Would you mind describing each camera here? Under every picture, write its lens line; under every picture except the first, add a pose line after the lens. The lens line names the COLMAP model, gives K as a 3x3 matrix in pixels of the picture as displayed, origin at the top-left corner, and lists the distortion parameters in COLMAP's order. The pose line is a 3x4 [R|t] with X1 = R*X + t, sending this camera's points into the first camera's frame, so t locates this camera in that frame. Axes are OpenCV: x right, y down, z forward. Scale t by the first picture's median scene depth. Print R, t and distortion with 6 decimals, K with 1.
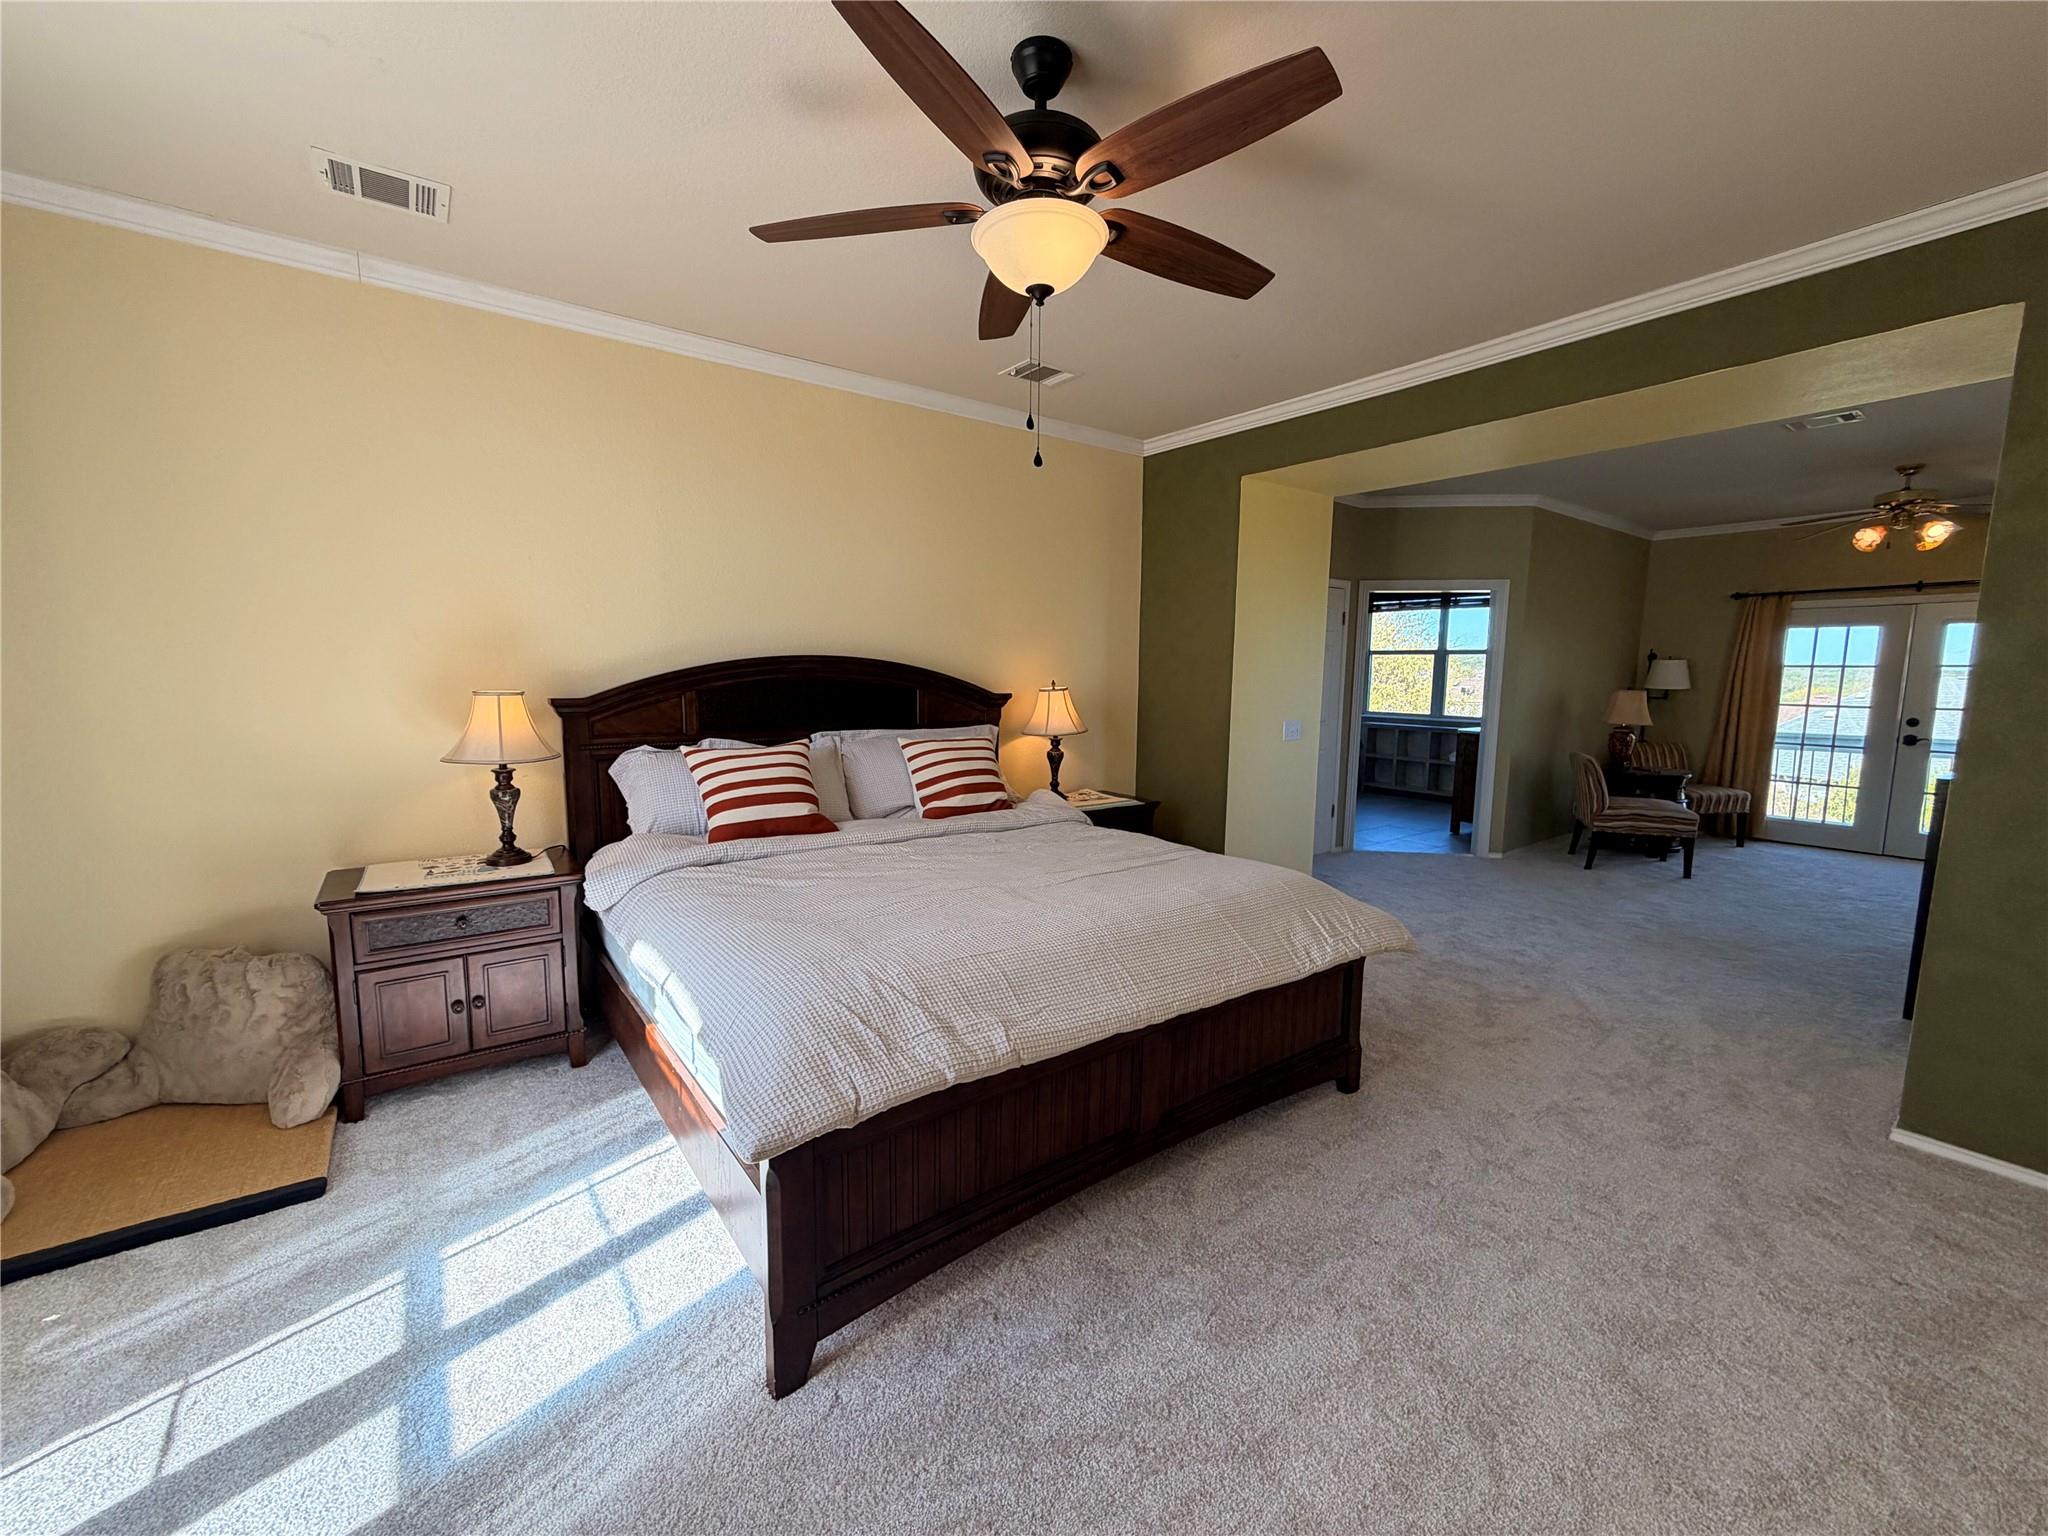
lens RADIAL K [[814.0, 0, 1019.4], [0, 814.0, 764.6], [0, 0, 1]] dist [0.001809, 0.000129]
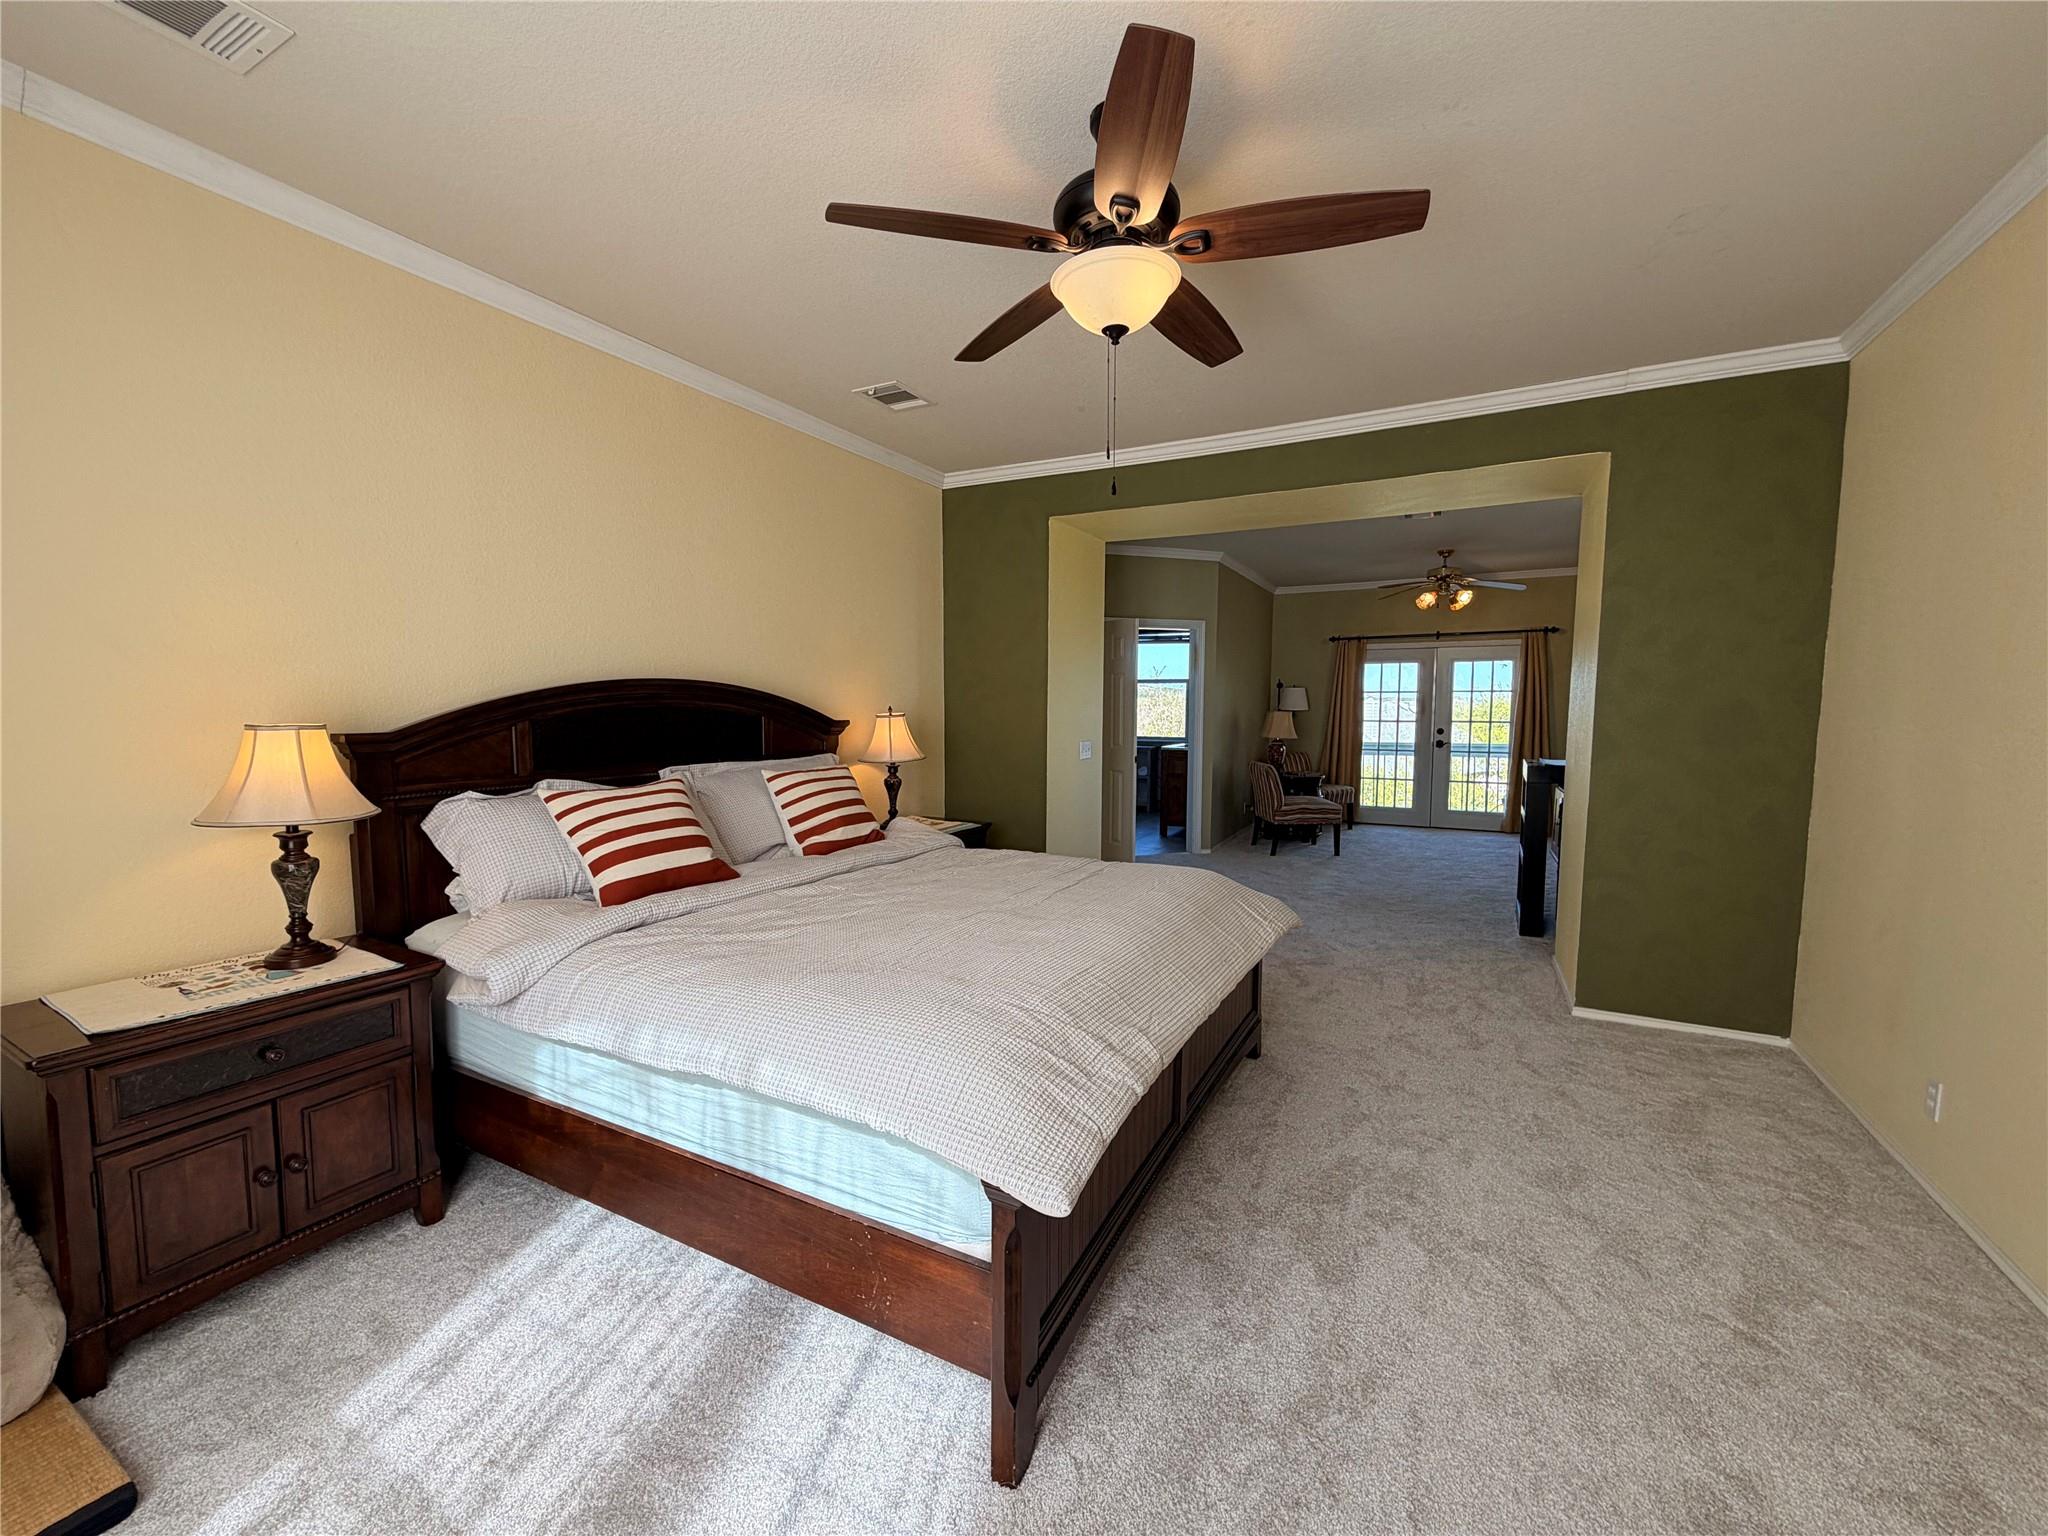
lens RADIAL K [[814.0, 0, 1017.0], [0, 814.0, 764.9], [0, 0, 1]] dist [0.001809, 0.000129]
pose [[0.906098, -0.040162, 0.421157, -0.316708], [0.055858, 0.998126, -0.024993, 0.000004], [-0.419364, 0.046171, 0.906643, 0.069244]]
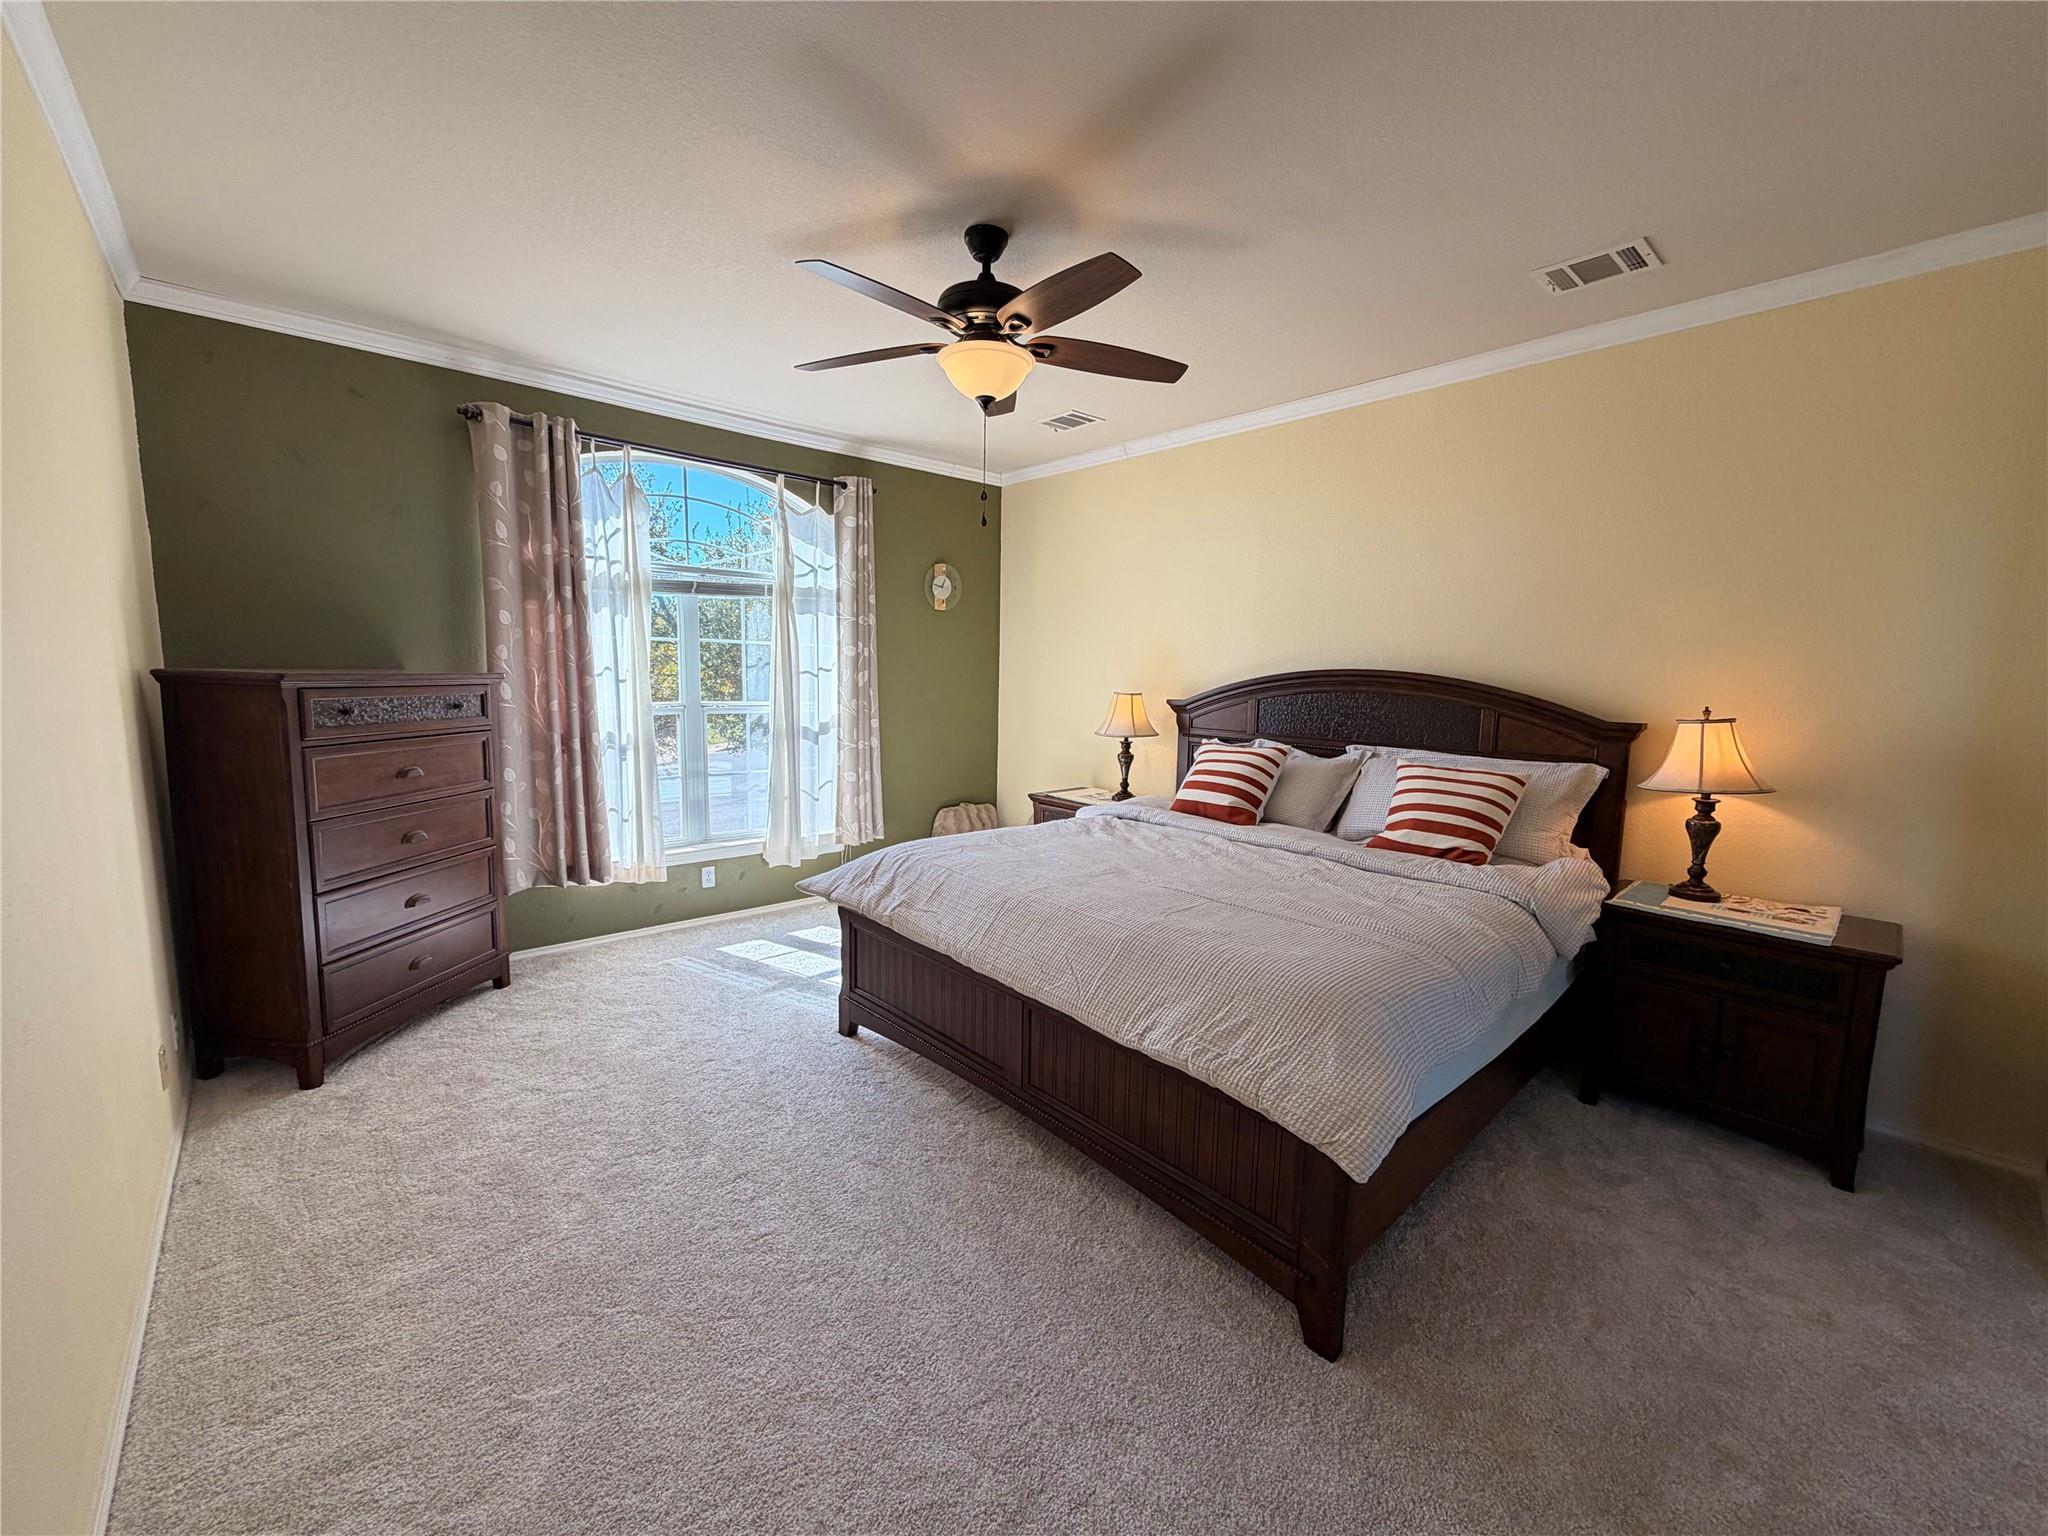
lens RADIAL K [[814.0, 0, 1037.8], [0, 814.0, 772.7], [0, 0, 1]] dist [0.001809, 0.000129]
pose [[0.111285, 0.117695, -0.986795, 0.827160], [-0.135700, 0.985461, 0.102233, -0.064644], [0.984480, 0.122531, 0.125638, 0.562799]]
